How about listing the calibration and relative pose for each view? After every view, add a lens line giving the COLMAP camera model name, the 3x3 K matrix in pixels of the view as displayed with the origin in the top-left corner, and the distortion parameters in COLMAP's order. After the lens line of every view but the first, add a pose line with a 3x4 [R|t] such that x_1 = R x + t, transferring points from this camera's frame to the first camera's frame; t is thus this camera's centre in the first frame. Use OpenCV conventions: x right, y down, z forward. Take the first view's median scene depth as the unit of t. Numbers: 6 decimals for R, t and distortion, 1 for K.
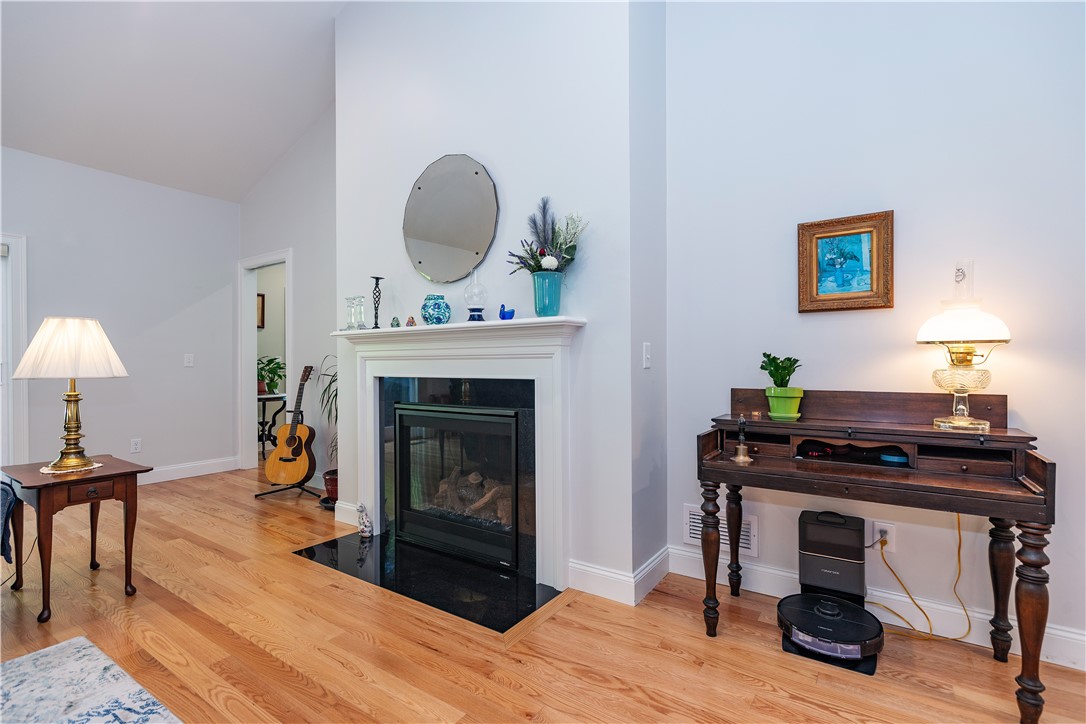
lens RADIAL K [[495.9, 0, 537.6], [0, 495.9, 362.6], [0, 0, 1]] dist [0.005808, 0.001071]
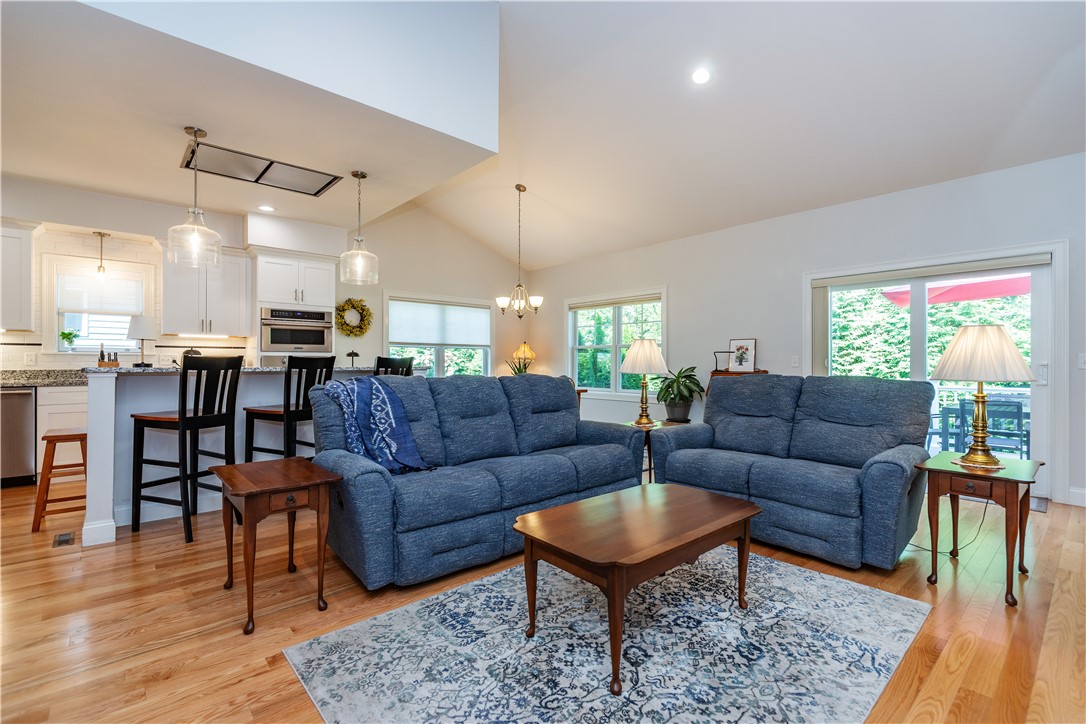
lens RADIAL K [[495.9, 0, 540.5], [0, 495.9, 362.2], [0, 0, 1]] dist [0.005808, 0.001071]
pose [[-0.239525, -0.001871, -0.970888, 0.930103], [0.003627, 0.999989, -0.002822, -0.025167], [0.970883, -0.004198, -0.239515, 0.904266]]
